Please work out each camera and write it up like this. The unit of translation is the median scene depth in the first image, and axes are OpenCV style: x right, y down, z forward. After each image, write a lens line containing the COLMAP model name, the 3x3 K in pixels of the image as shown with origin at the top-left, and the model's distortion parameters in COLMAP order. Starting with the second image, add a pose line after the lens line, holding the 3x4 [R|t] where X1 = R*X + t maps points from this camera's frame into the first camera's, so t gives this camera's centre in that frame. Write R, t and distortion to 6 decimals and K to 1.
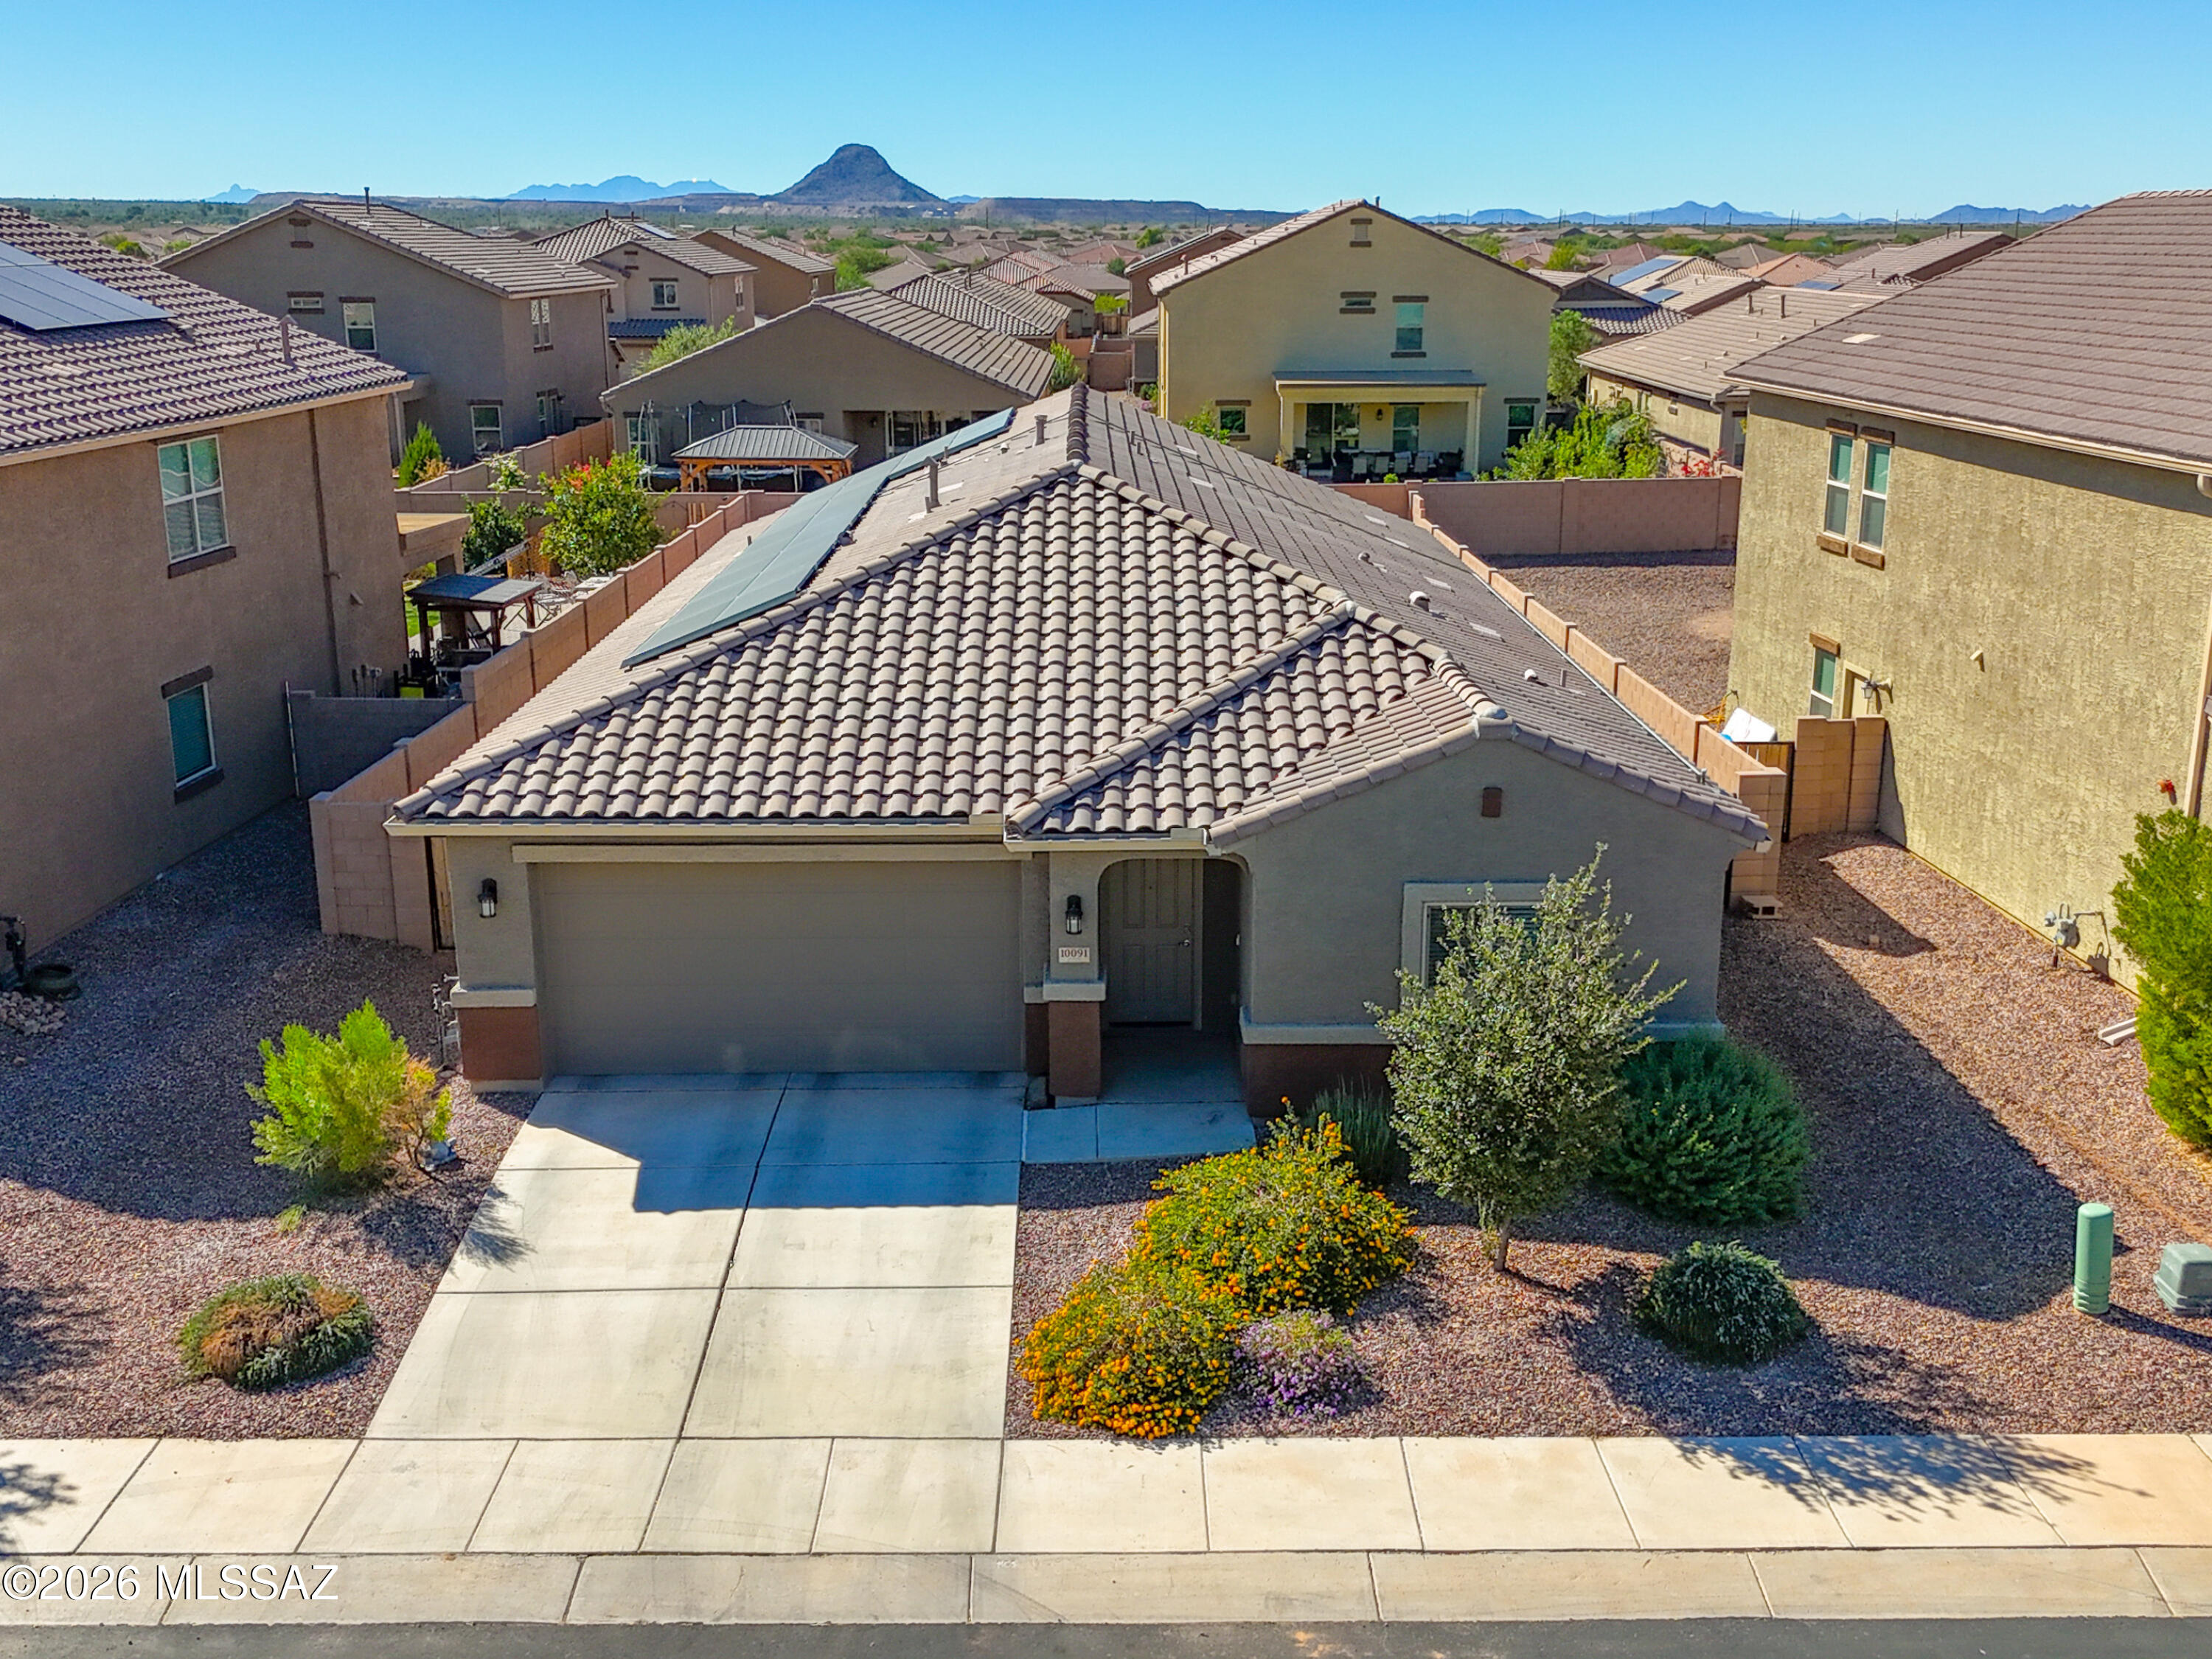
lens RADIAL K [[2239.9, 0, 1176.3], [0, 2239.9, 950.0], [0, 0, 1]] dist [0.059771, 0.000000]
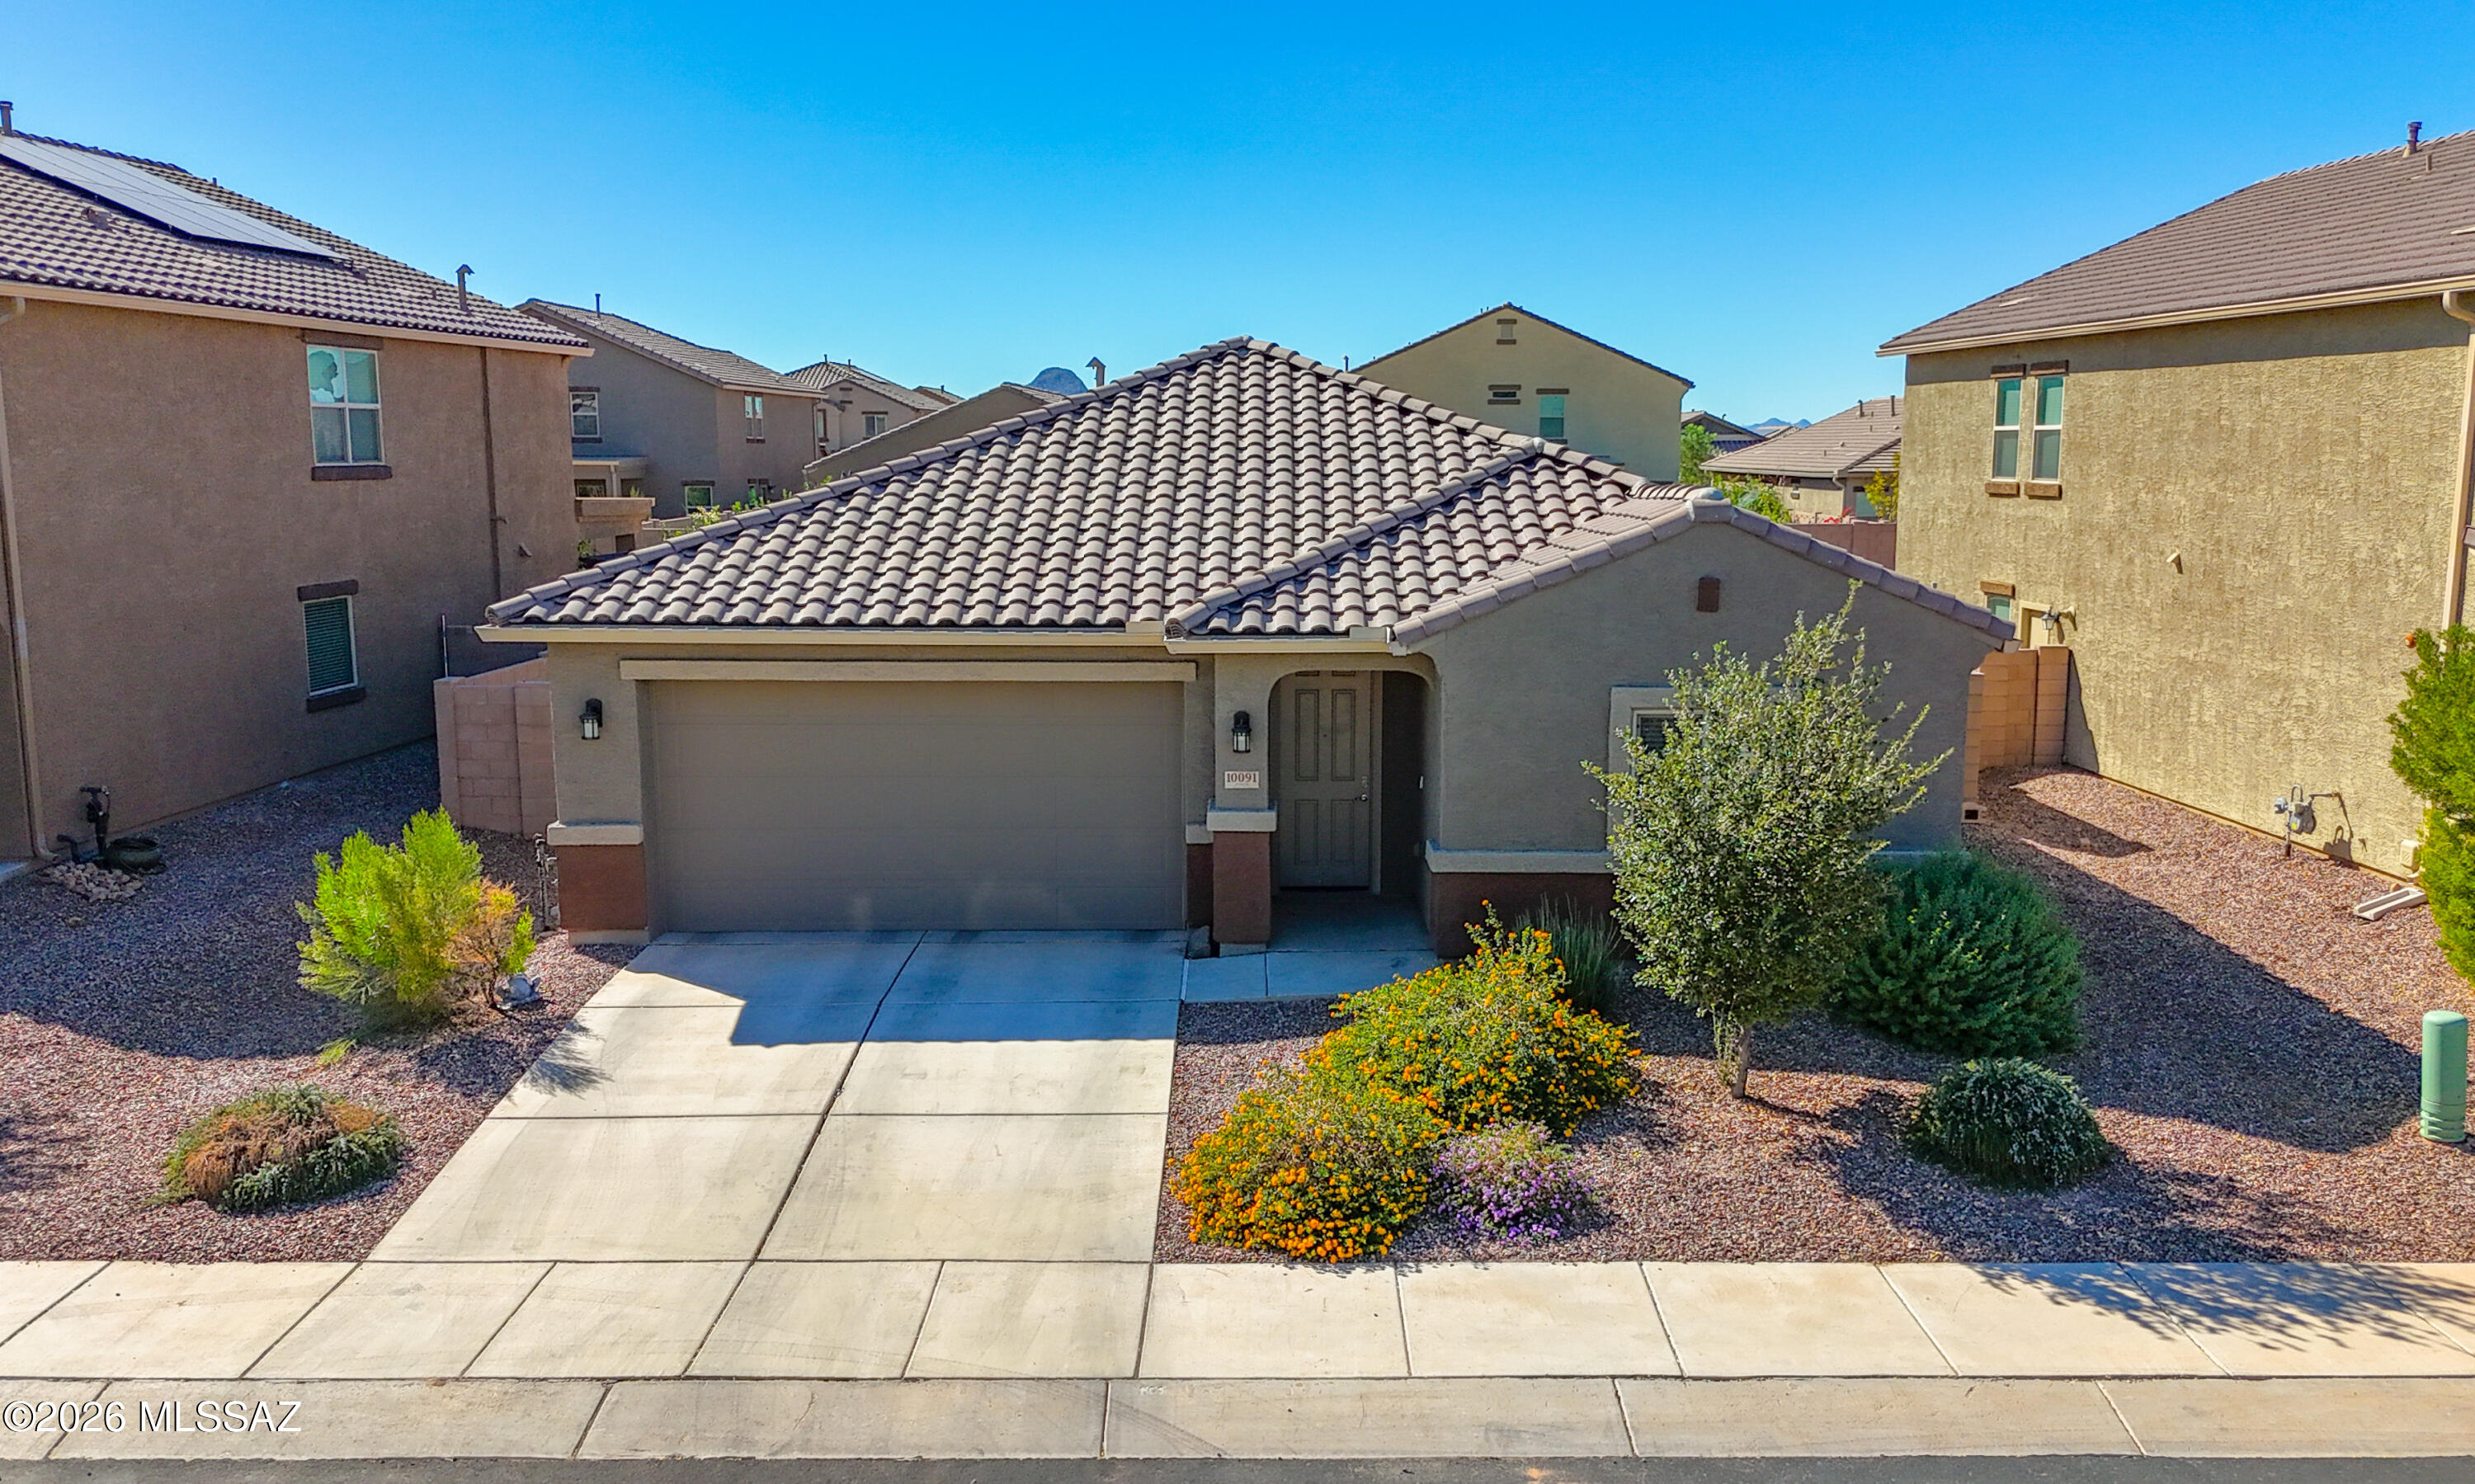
lens RADIAL K [[2014.2, 0, 1336.1], [0, 2014.2, 822.6], [0, 0, 1]] dist [0.049209, -0.004957]
pose [[0.999997, 0.000766, 0.002232, -0.010039], [-0.000501, 0.993205, -0.116374, 0.120199], [-0.002306, 0.116373, 0.993203, 0.211305]]
